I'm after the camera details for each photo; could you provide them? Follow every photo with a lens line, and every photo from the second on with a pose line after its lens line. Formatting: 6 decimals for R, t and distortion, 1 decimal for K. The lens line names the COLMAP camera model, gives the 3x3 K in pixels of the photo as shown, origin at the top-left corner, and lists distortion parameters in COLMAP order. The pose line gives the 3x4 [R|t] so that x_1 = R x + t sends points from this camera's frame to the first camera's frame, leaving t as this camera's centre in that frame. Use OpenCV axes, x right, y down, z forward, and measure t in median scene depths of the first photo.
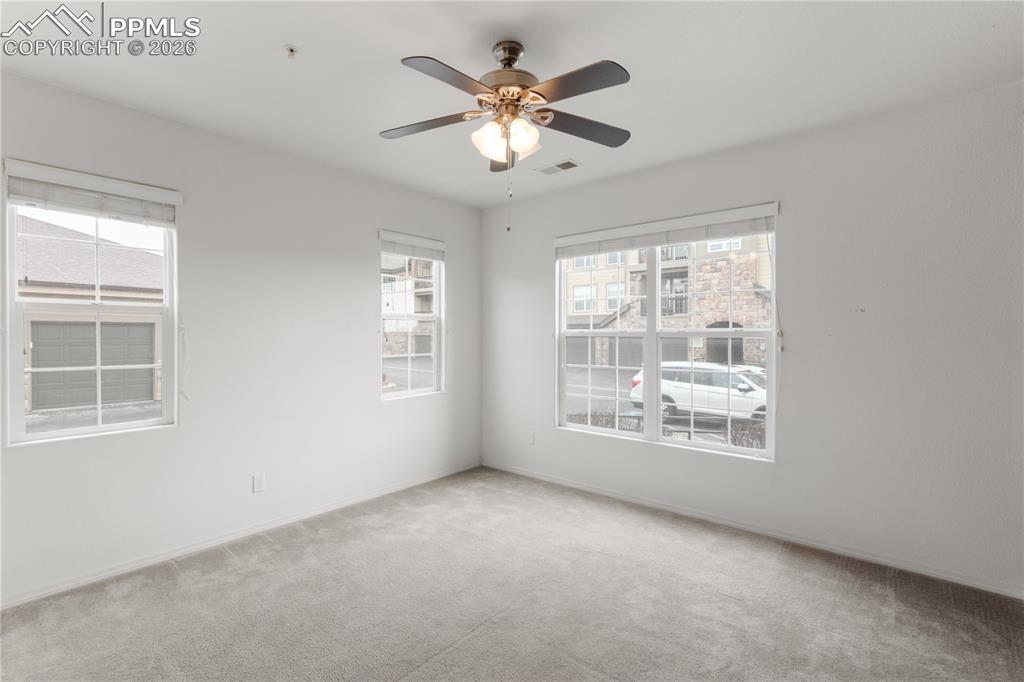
lens RADIAL K [[460.2, 0, 501.6], [0, 460.2, 337.9], [0, 0, 1]] dist [0.002155, 0.000169]
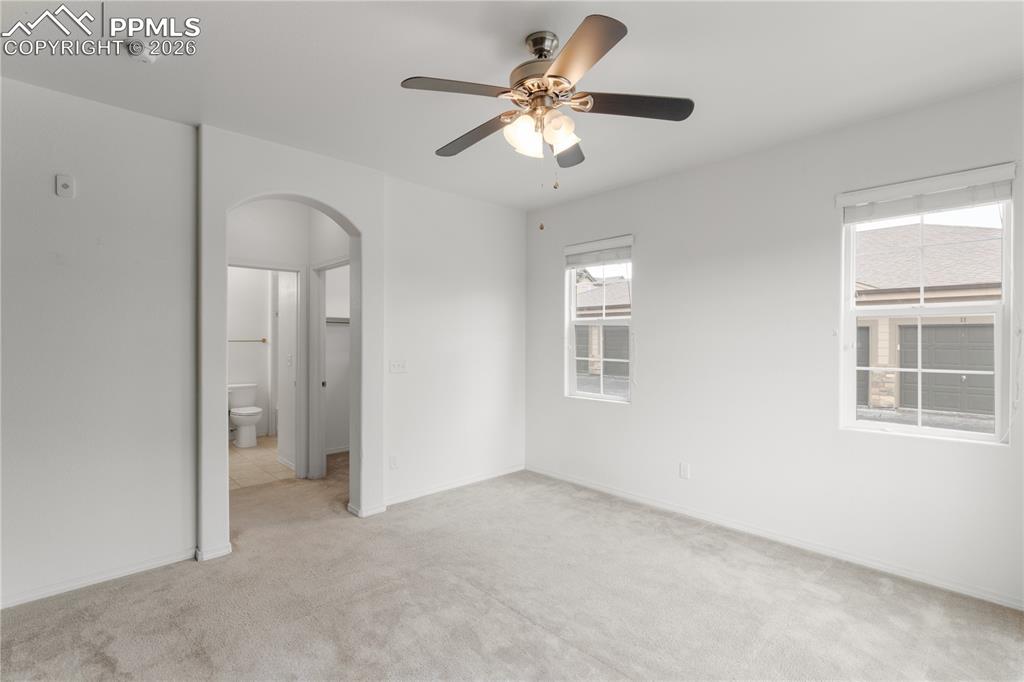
lens RADIAL K [[472.8, 0, 510.2], [0, 472.8, 336.9], [0, 0, 1]] dist [0.000056, -0.001284]
pose [[-0.081700, -0.003460, -0.996651, 0.204999], [-0.004859, 0.999983, -0.003073, -0.001263], [0.996645, 0.004592, -0.081715, 0.209563]]
